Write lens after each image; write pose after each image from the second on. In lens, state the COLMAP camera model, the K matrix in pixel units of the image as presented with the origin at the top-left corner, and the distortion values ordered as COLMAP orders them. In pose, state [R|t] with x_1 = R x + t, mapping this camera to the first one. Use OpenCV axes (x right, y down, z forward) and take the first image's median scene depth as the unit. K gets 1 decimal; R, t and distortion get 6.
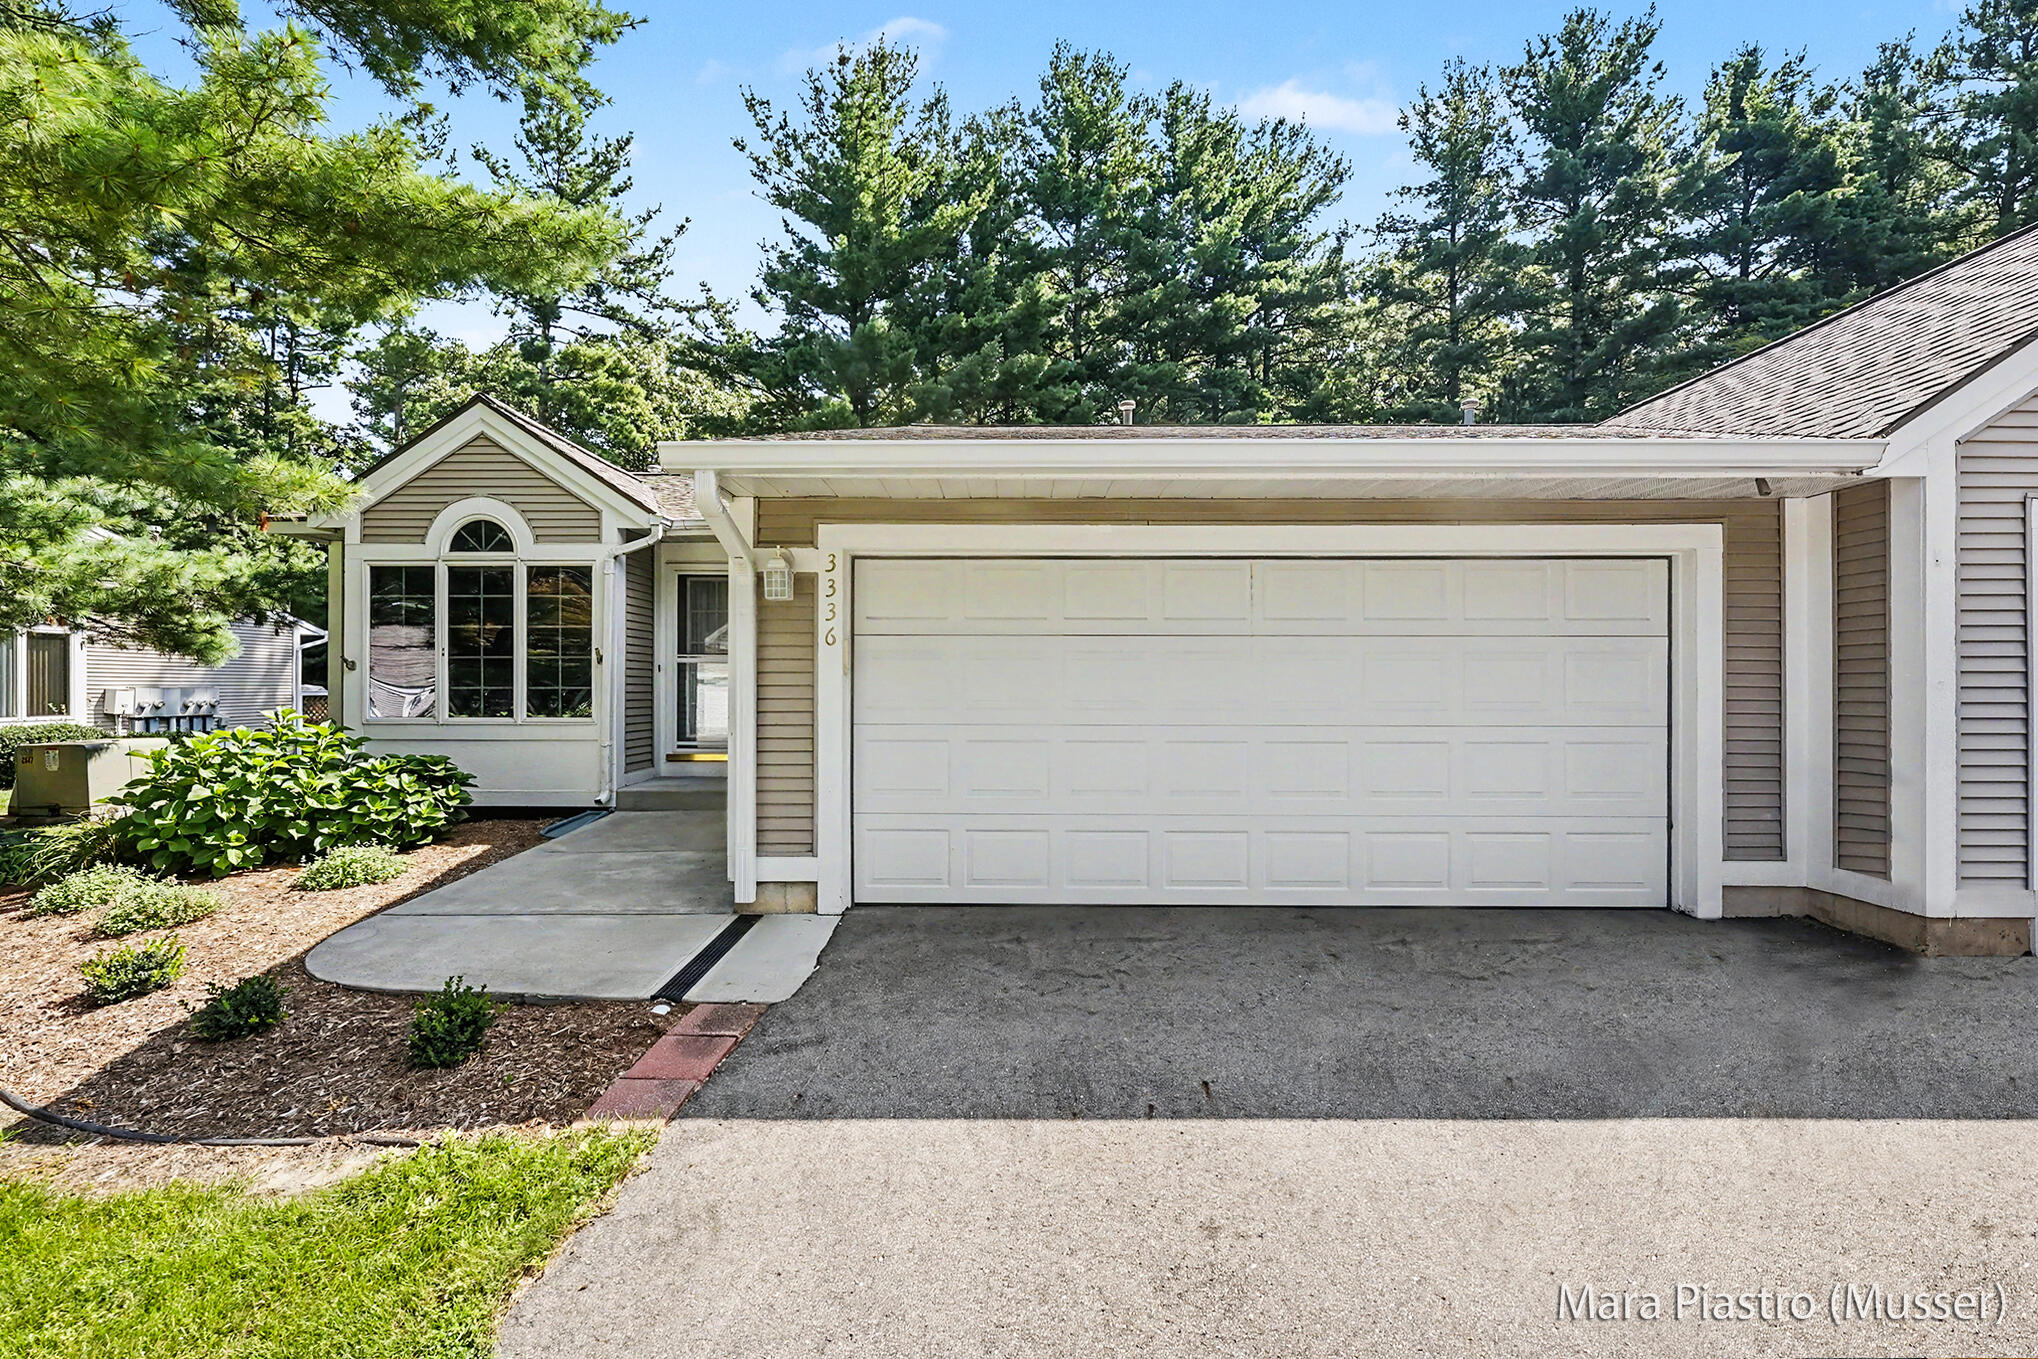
lens RADIAL K [[816.9, 0, 1015.7], [0, 816.9, 678.8], [0, 0, 1]] dist [0.000382, -0.000320]
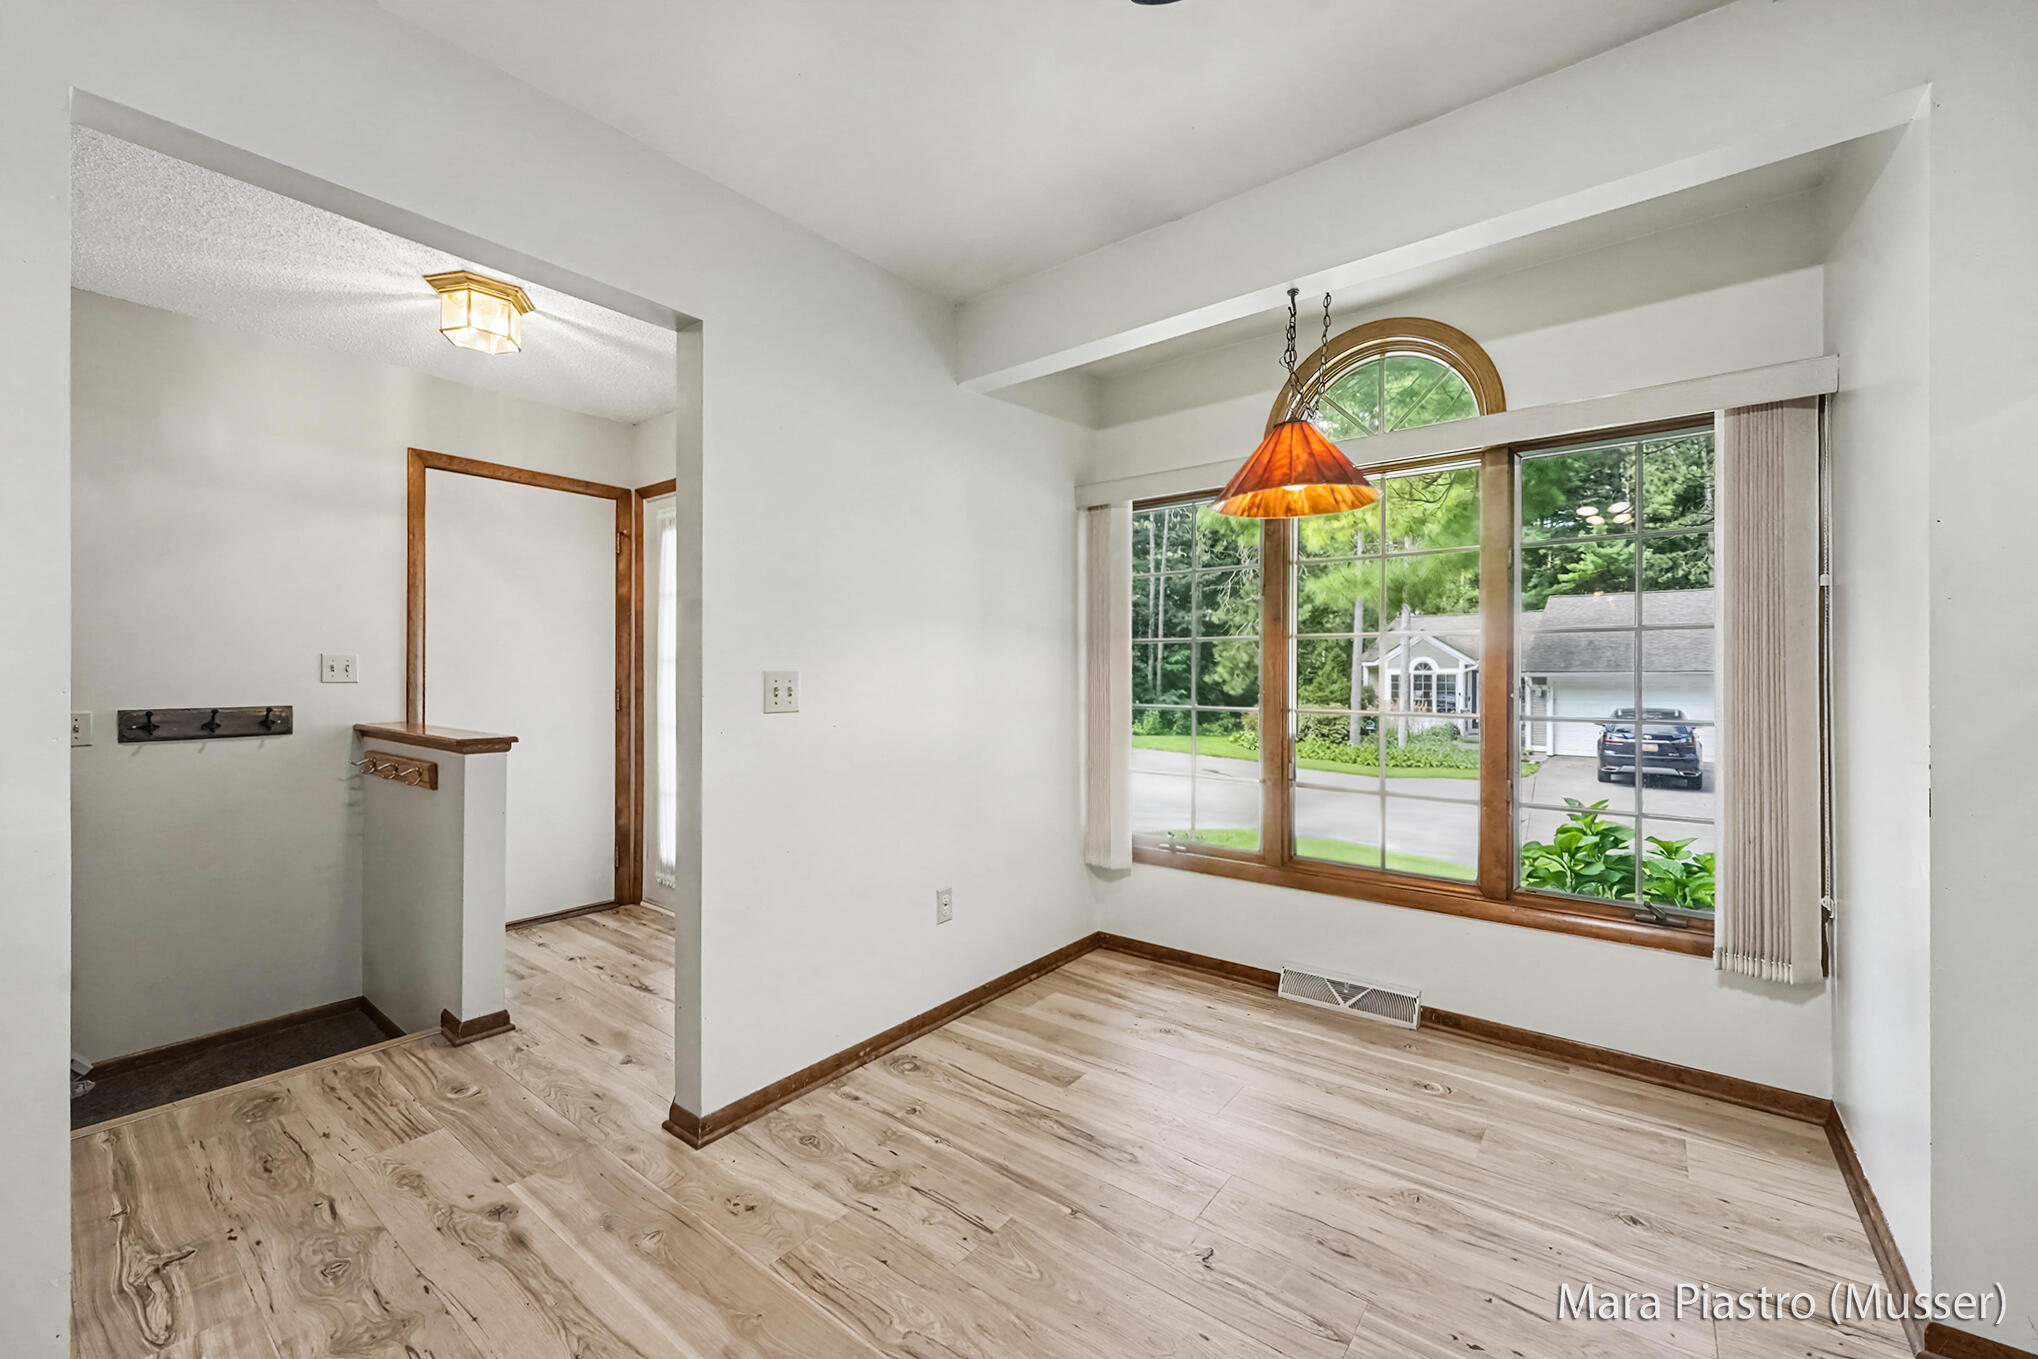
lens RADIAL K [[816.9, 0, 1014.6], [0, 816.9, 686.7], [0, 0, 1]] dist [0.000382, -0.000320]
pose [[0.793224, -0.003669, -0.608919, 0.158880], [0.002665, 0.999993, -0.002553, -0.073717], [0.608924, 0.000403, 0.793228, -3.139912]]
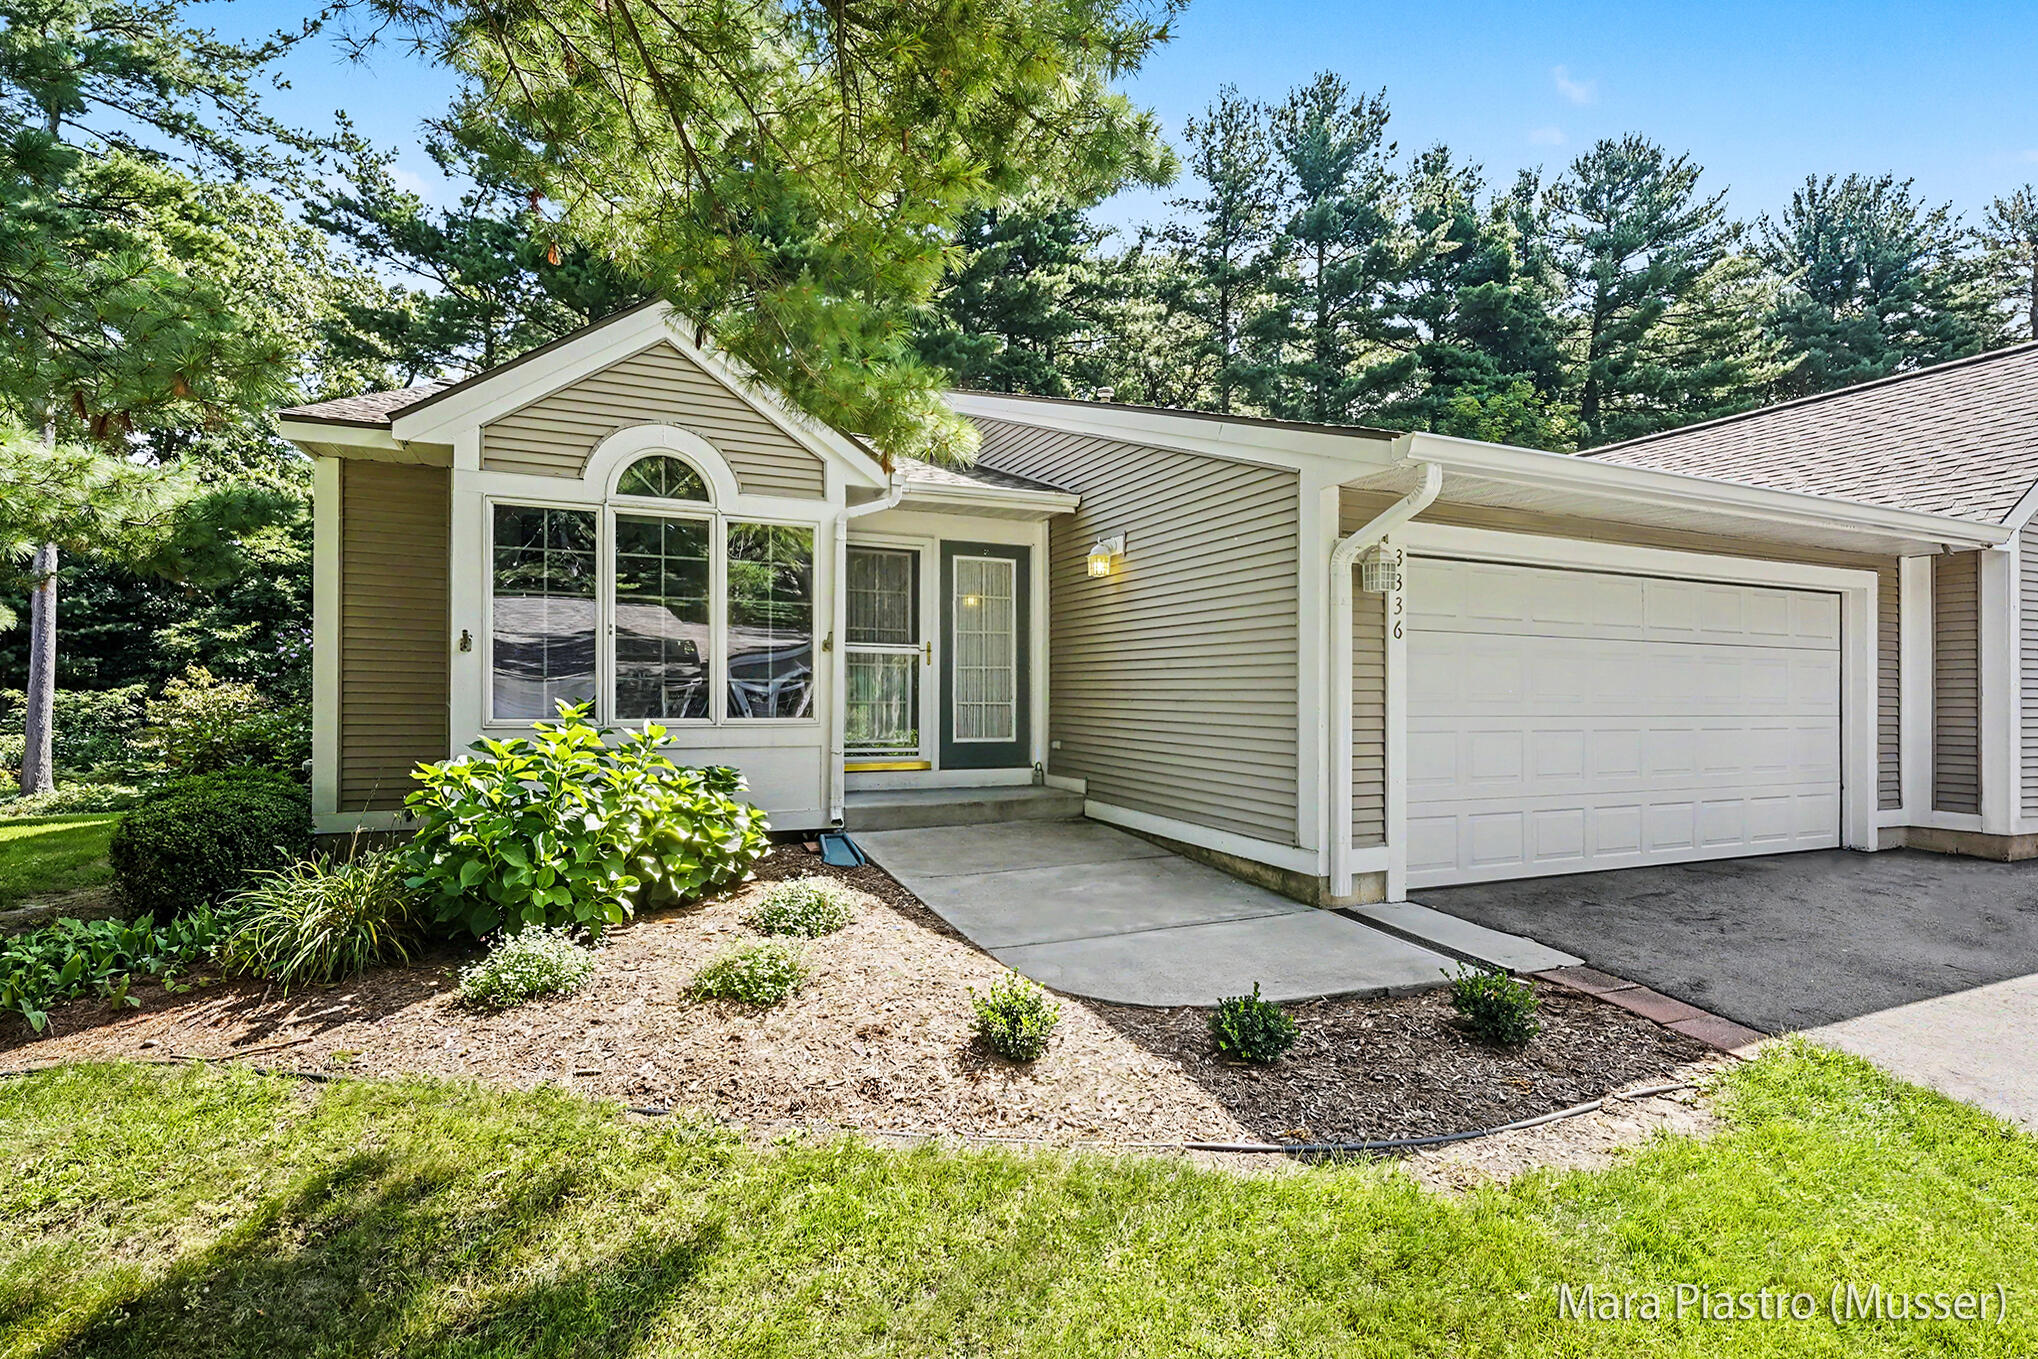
lens RADIAL K [[943.5, 0, 1017.6], [0, 943.5, 687.0], [0, 0, 1]] dist [-0.000369, 0.000622]
pose [[0.911197, 0.008735, 0.411879, -0.693644], [-0.009624, 0.999954, 0.000083, 0.014453], [-0.411859, -0.004039, 0.911239, 0.072829]]
